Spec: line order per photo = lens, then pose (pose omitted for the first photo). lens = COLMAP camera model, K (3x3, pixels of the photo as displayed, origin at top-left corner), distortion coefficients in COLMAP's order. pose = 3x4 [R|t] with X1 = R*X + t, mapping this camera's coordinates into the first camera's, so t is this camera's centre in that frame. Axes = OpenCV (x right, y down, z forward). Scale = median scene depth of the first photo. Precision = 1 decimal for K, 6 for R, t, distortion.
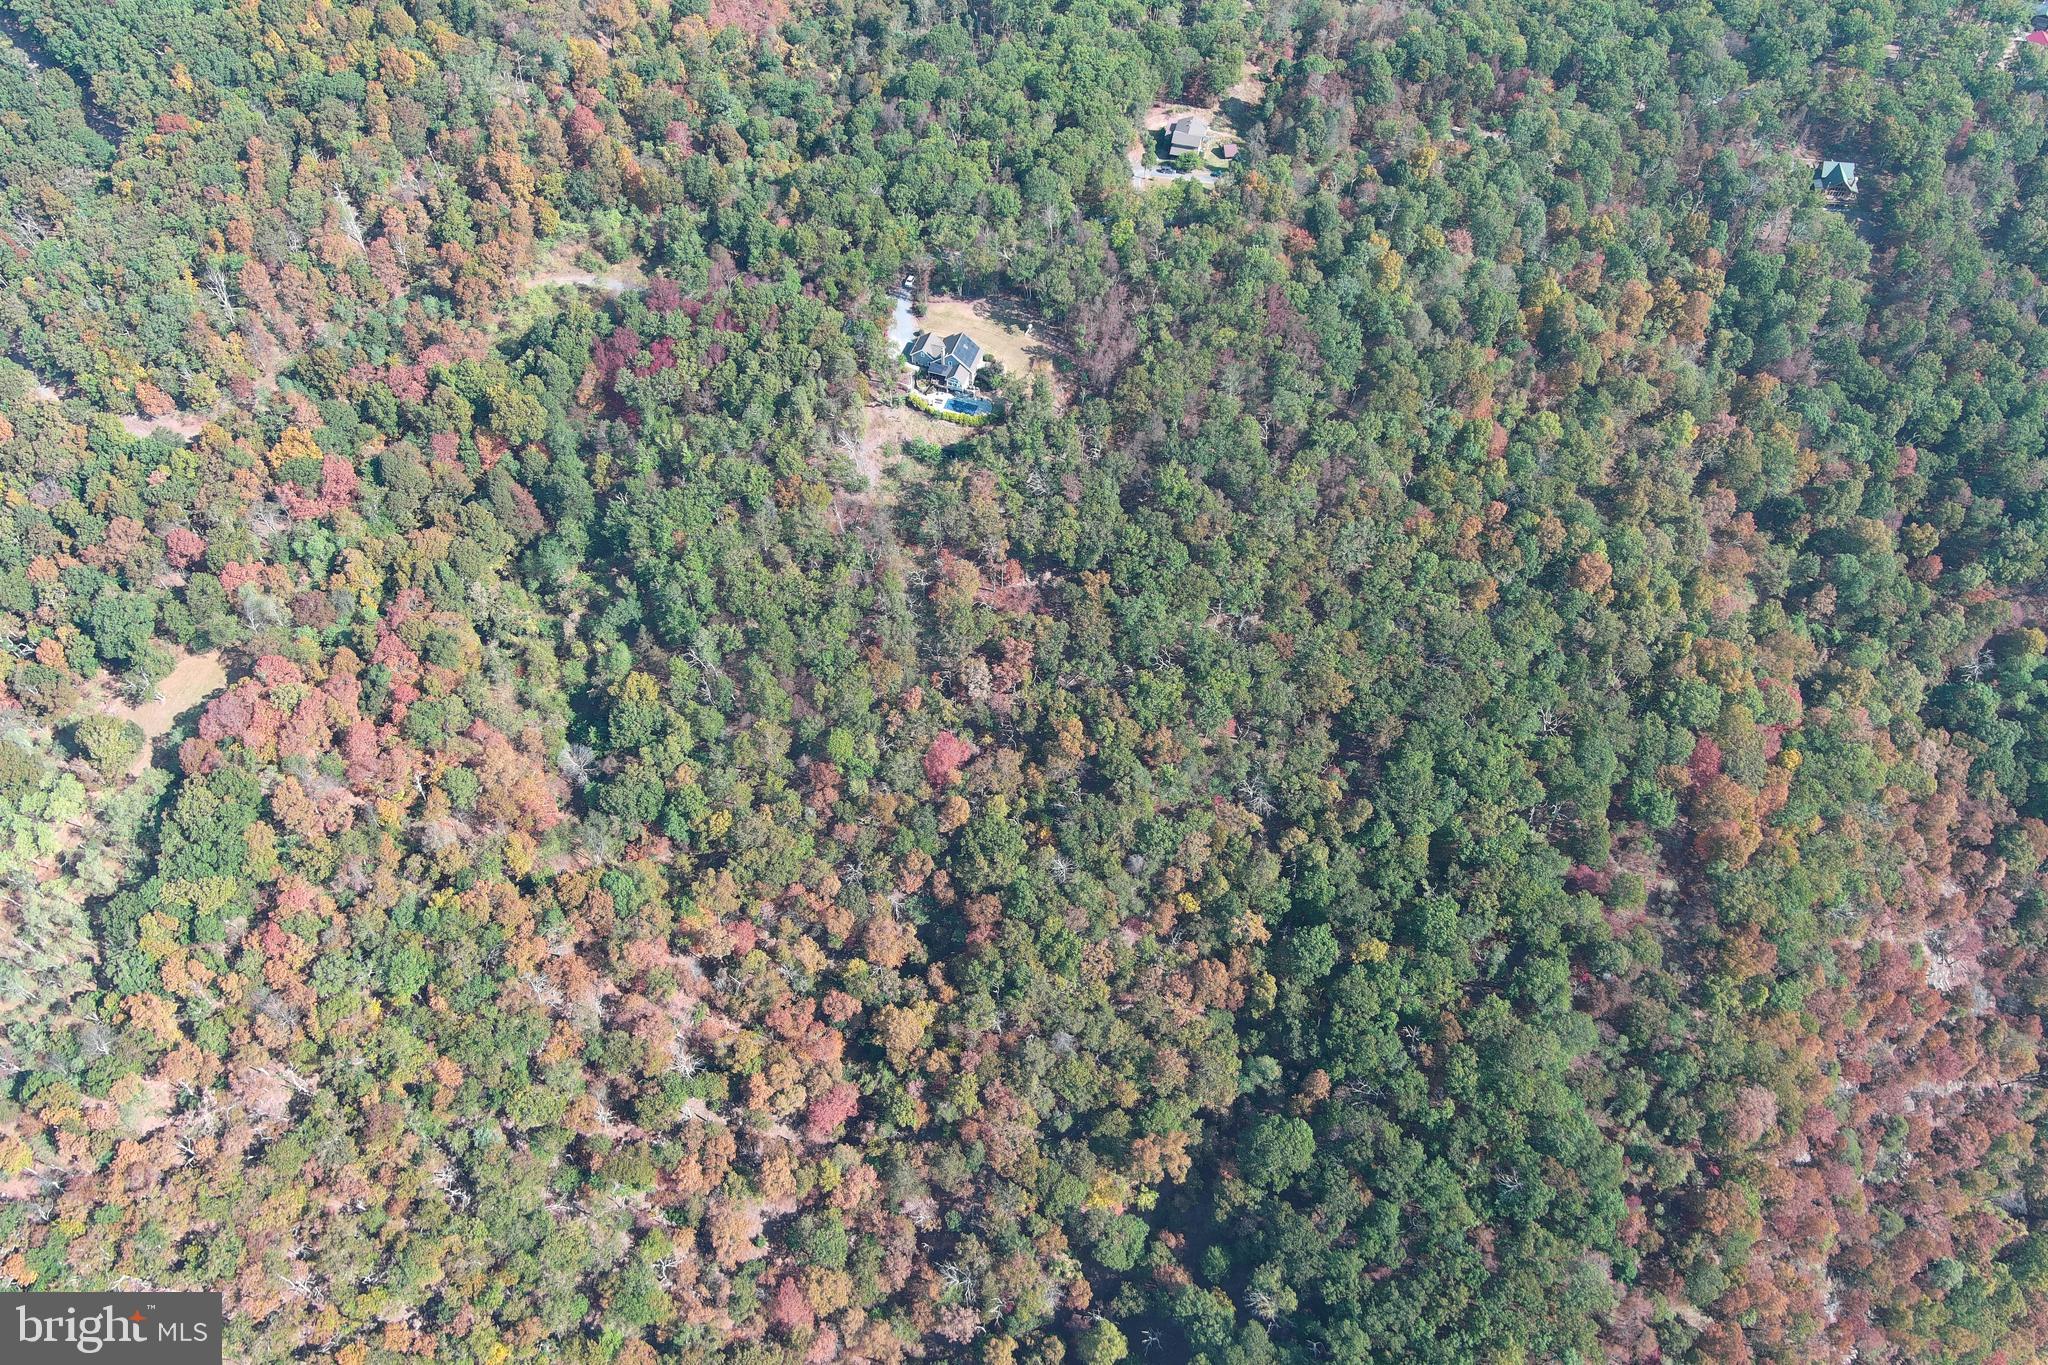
lens RADIAL K [[1590.1, 0, 1024.0], [0, 1590.1, 682.5], [0, 0, 1]] dist [0.015826, -0.039782]
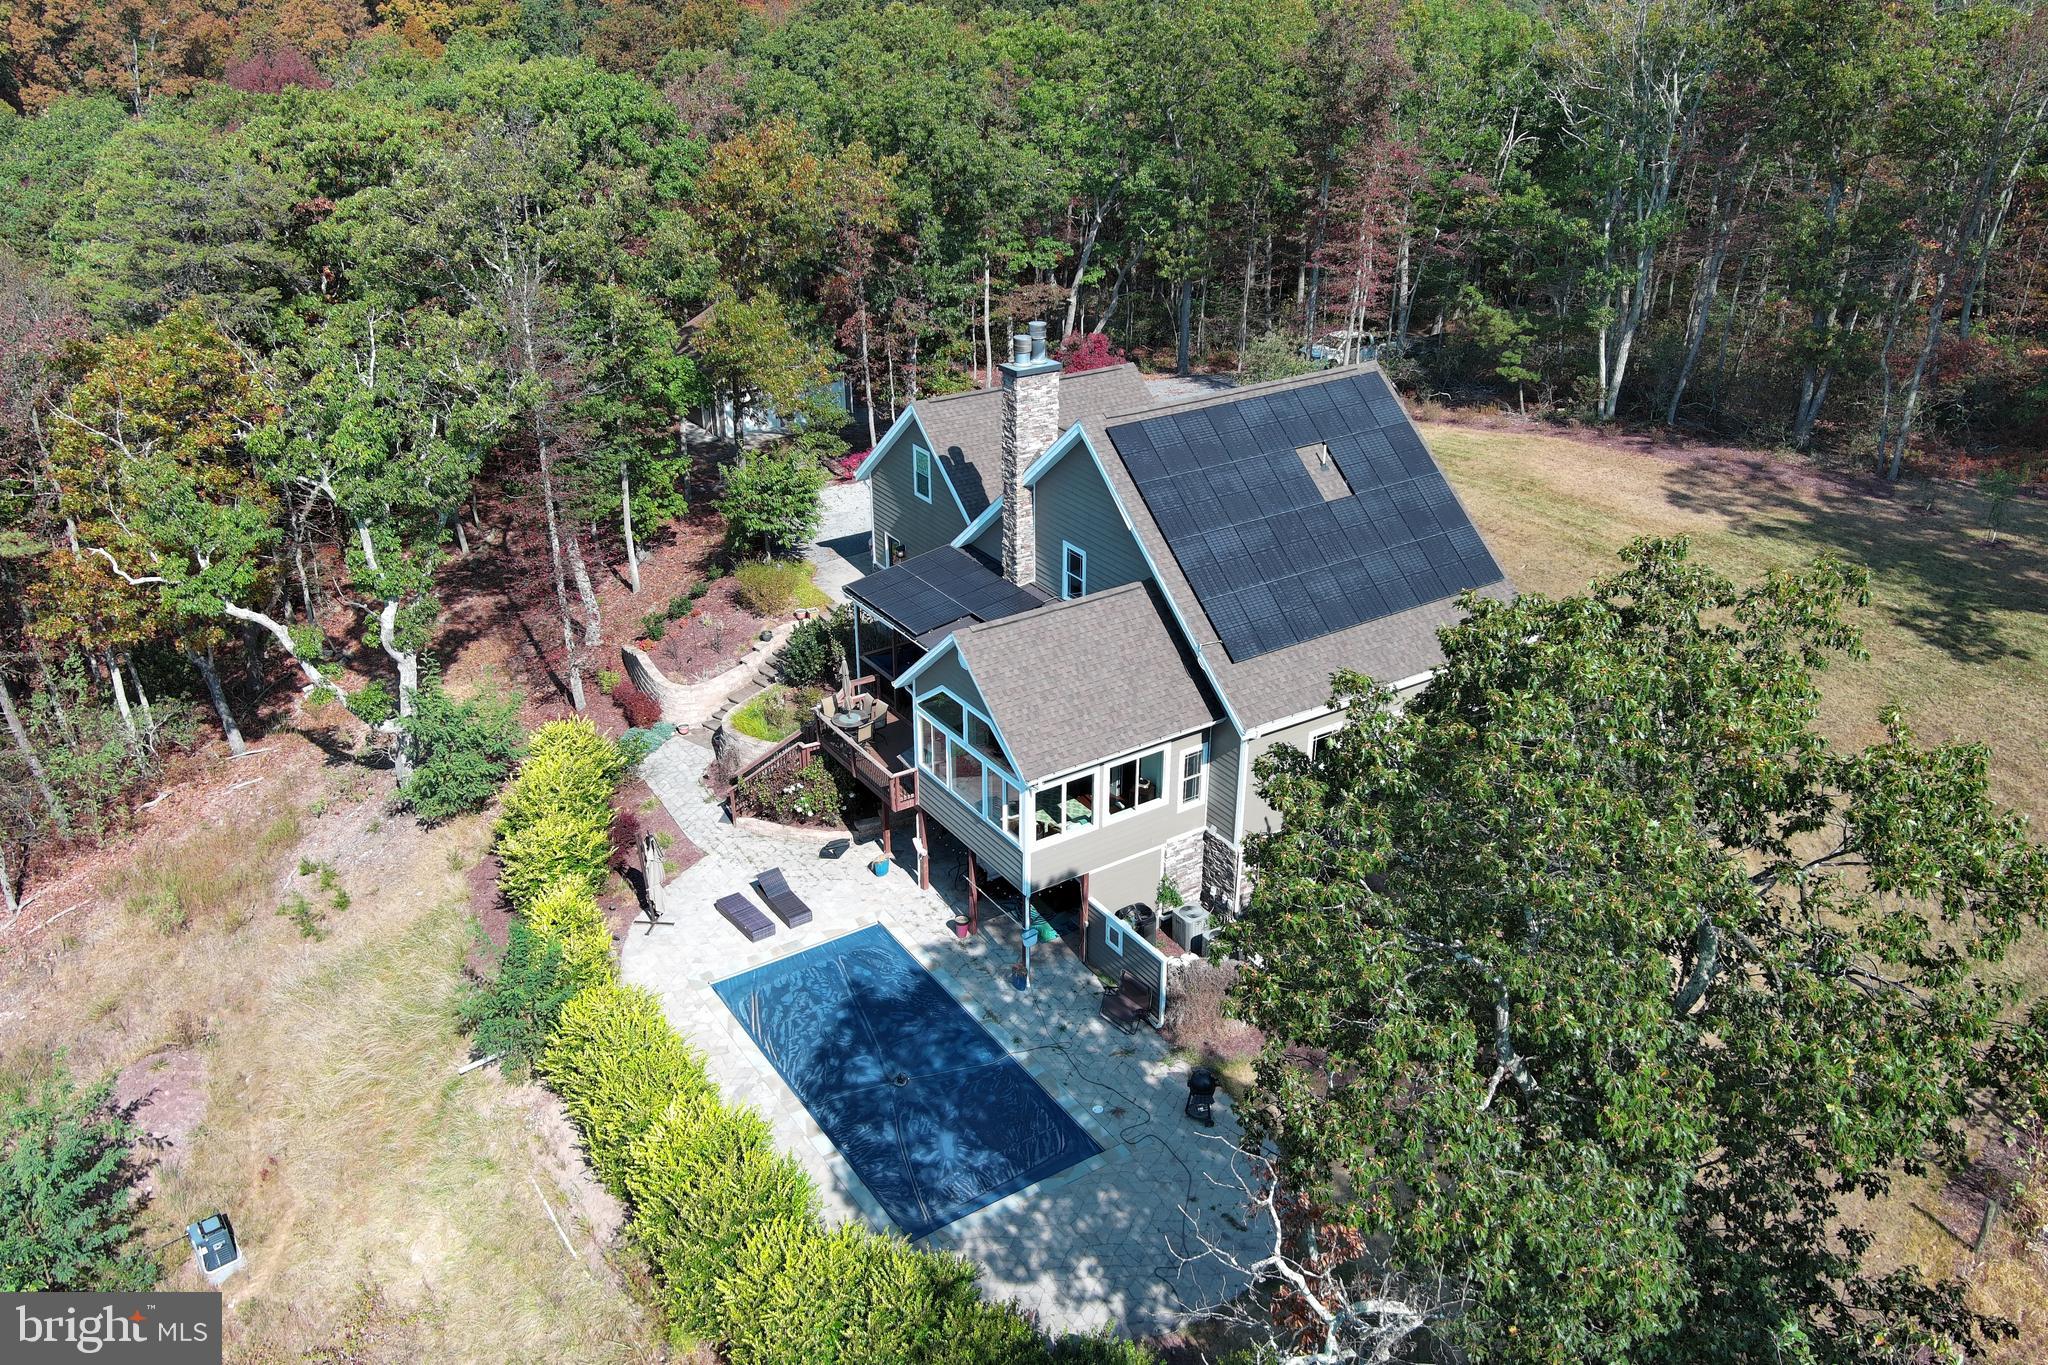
lens RADIAL K [[1590.1, 0, 1024.0], [0, 1590.1, 682.5], [0, 0, 1]] dist [0.015826, -0.039782]
pose [[0.781309, 0.260863, -0.567016, 0.001431], [-0.507632, 0.794148, -0.334124, -0.165046], [0.363134, 0.548889, 0.752897, 0.934012]]
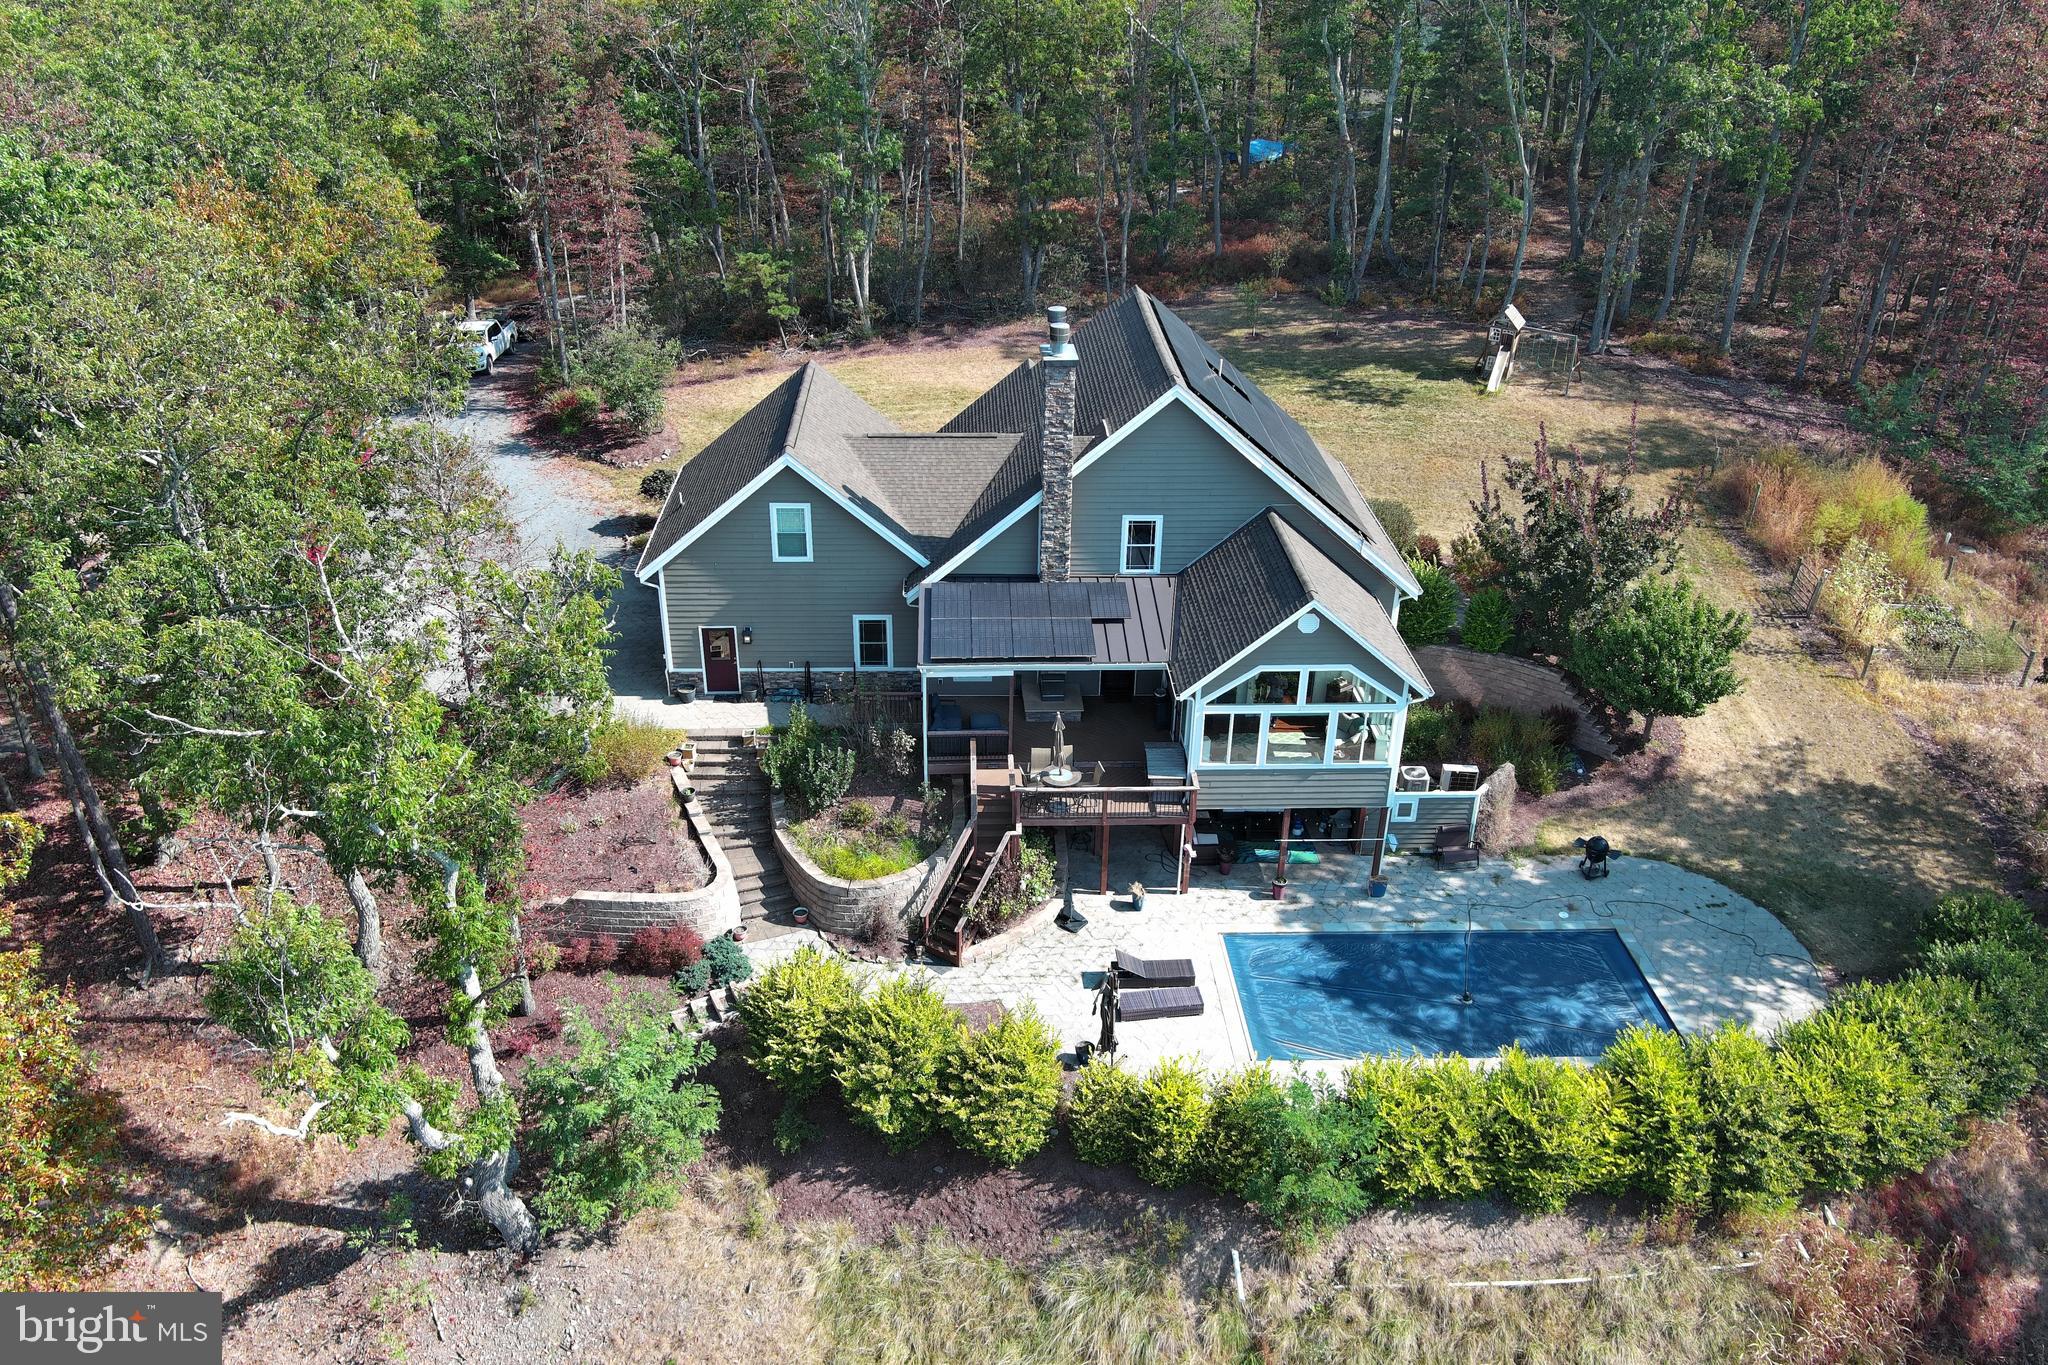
lens RADIAL K [[1590.1, 0, 1024.0], [0, 1590.1, 682.5], [0, 0, 1]] dist [0.015826, -0.039782]
pose [[0.933570, -0.163589, 0.318881, -0.080802], [0.292592, 0.861714, -0.414536, -0.159577], [-0.206971, 0.480300, 0.852335, 0.928213]]
